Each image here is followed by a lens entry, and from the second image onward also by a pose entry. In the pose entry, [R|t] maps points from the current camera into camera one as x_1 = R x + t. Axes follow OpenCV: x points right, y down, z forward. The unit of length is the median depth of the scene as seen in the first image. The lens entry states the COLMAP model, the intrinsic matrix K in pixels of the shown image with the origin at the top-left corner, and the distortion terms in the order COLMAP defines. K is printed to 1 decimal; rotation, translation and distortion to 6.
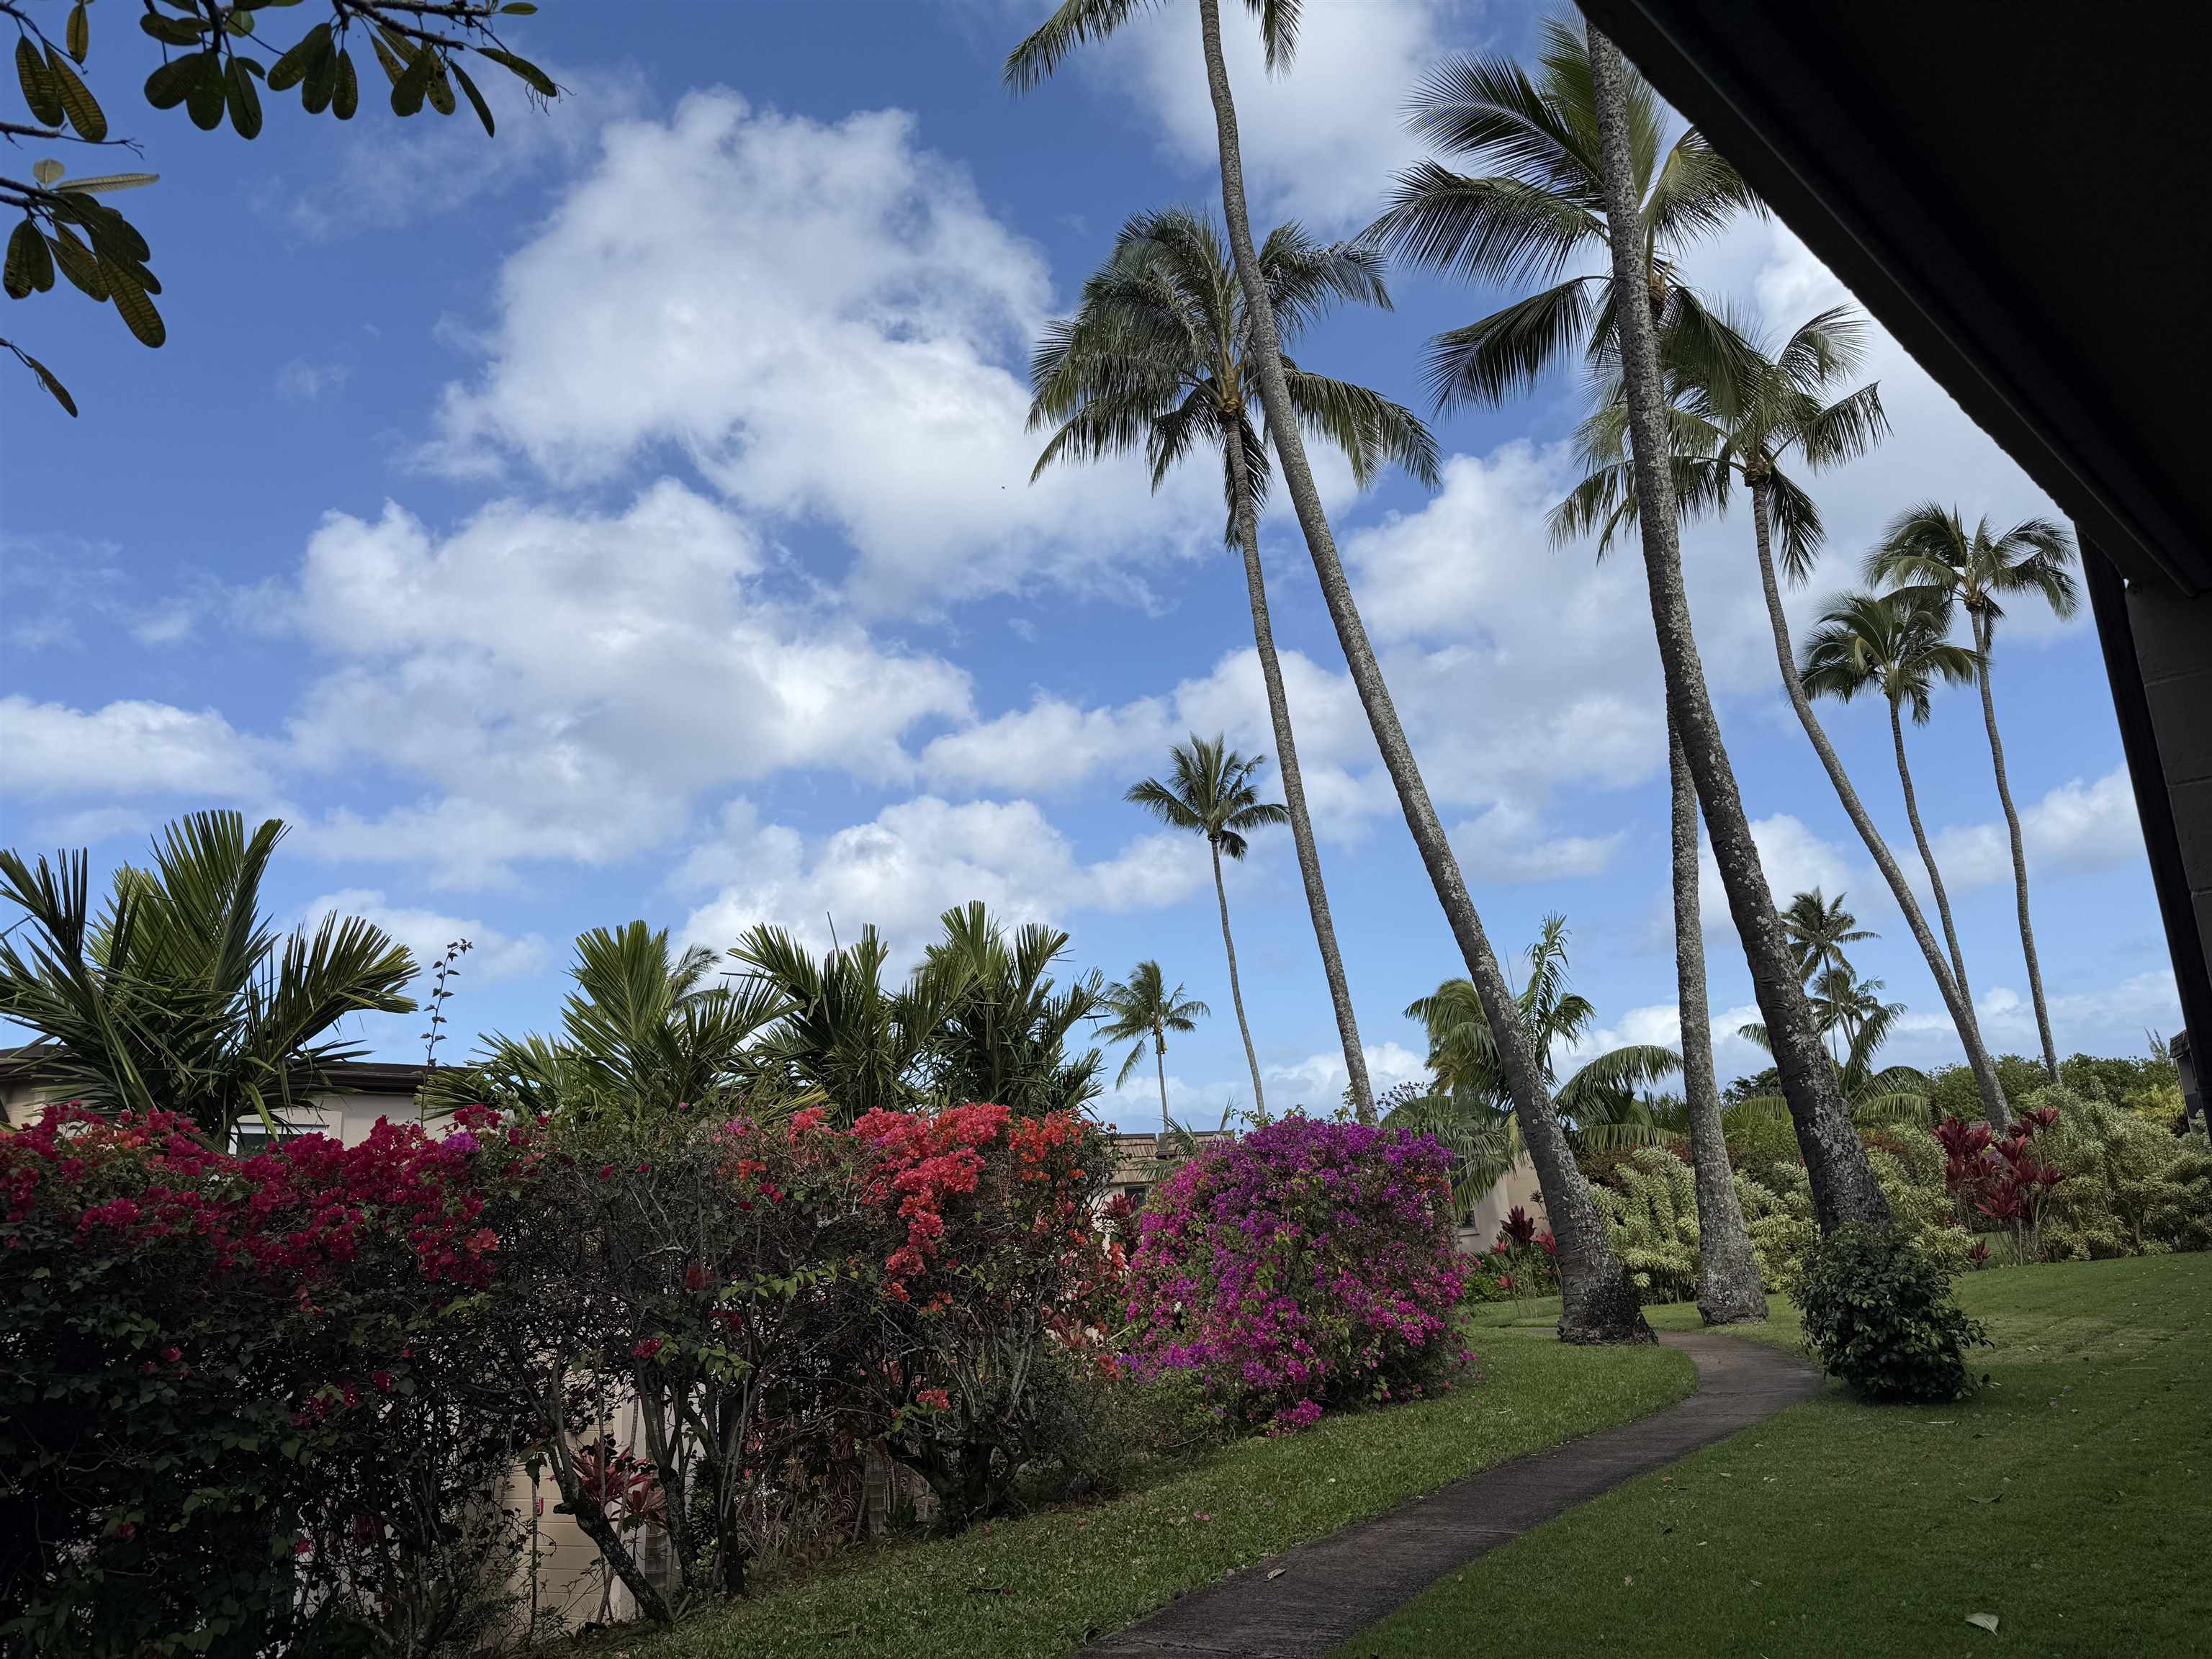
lens RADIAL K [[1552.2, 0, 1106.0], [0, 1552.2, 829.5], [0, 0, 1]] dist [-0.003793, -0.000105]
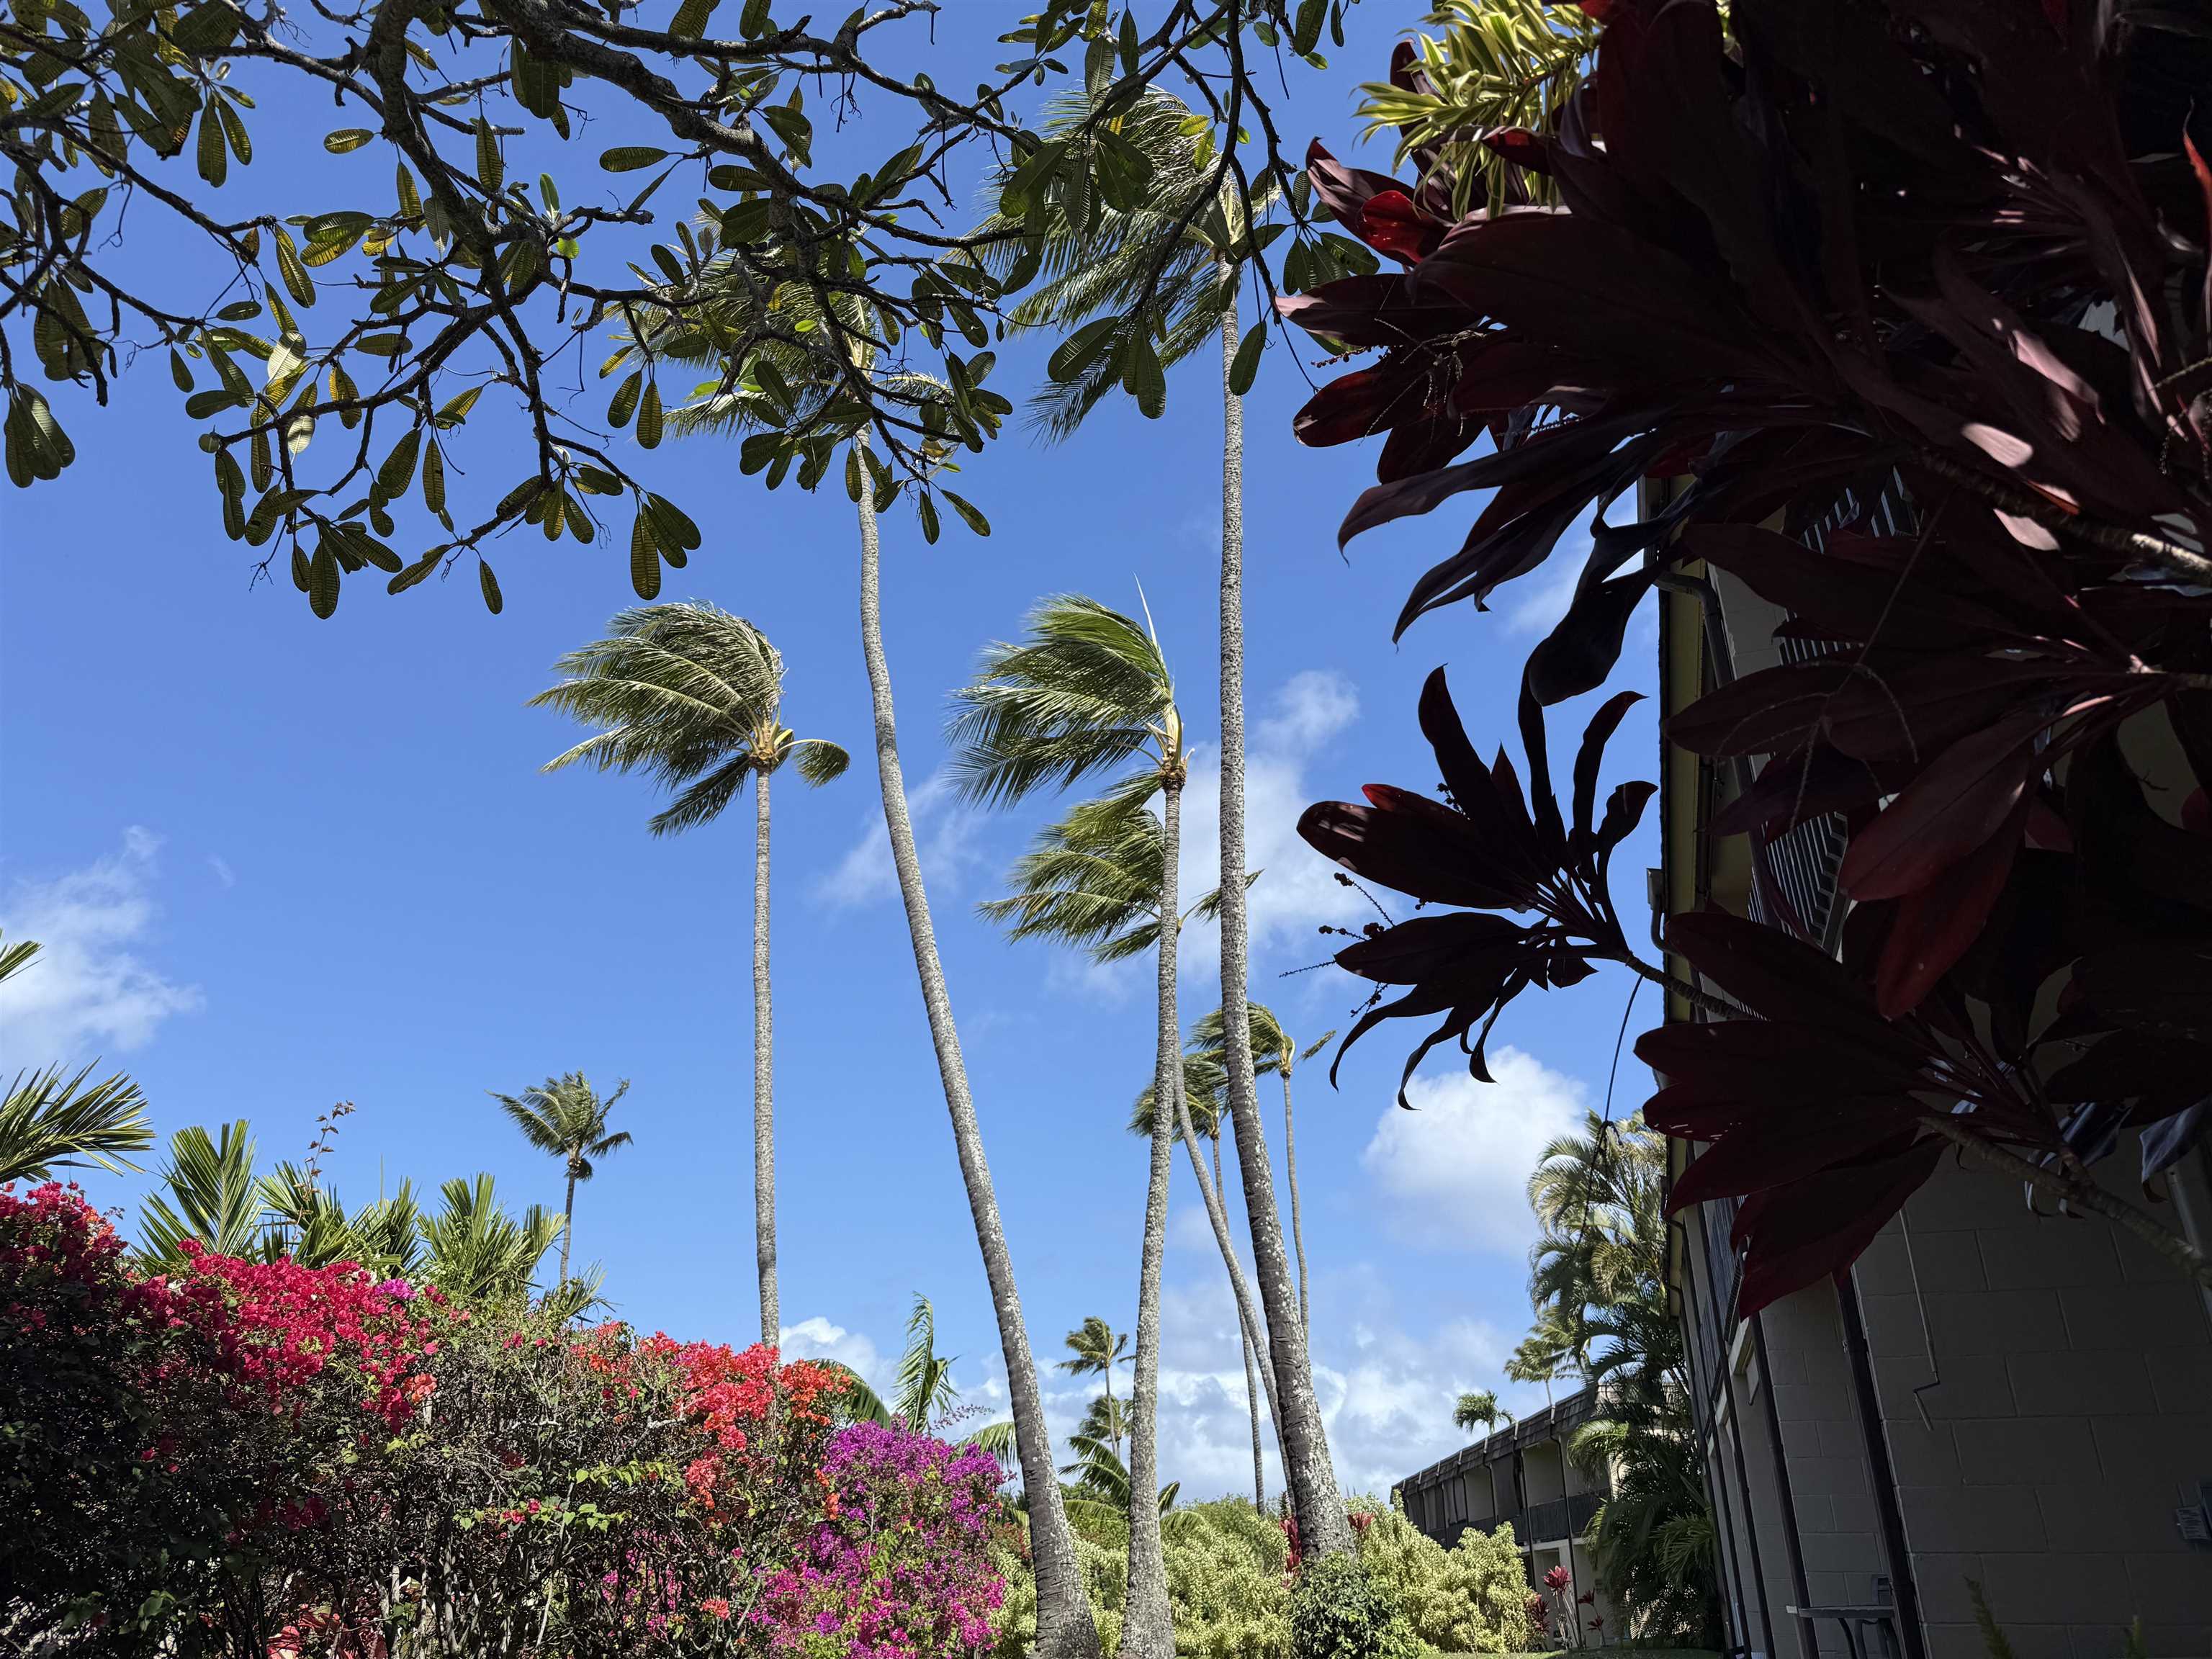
lens RADIAL K [[1552.2, 0, 1106.0], [0, 1552.2, 829.5], [0, 0, 1]] dist [-0.003793, -0.000105]
pose [[0.898122, 0.249375, 0.362200, -0.182425], [-0.159387, 0.952252, -0.260407, 0.041088], [-0.409845, 0.176147, 0.894986, -0.080741]]
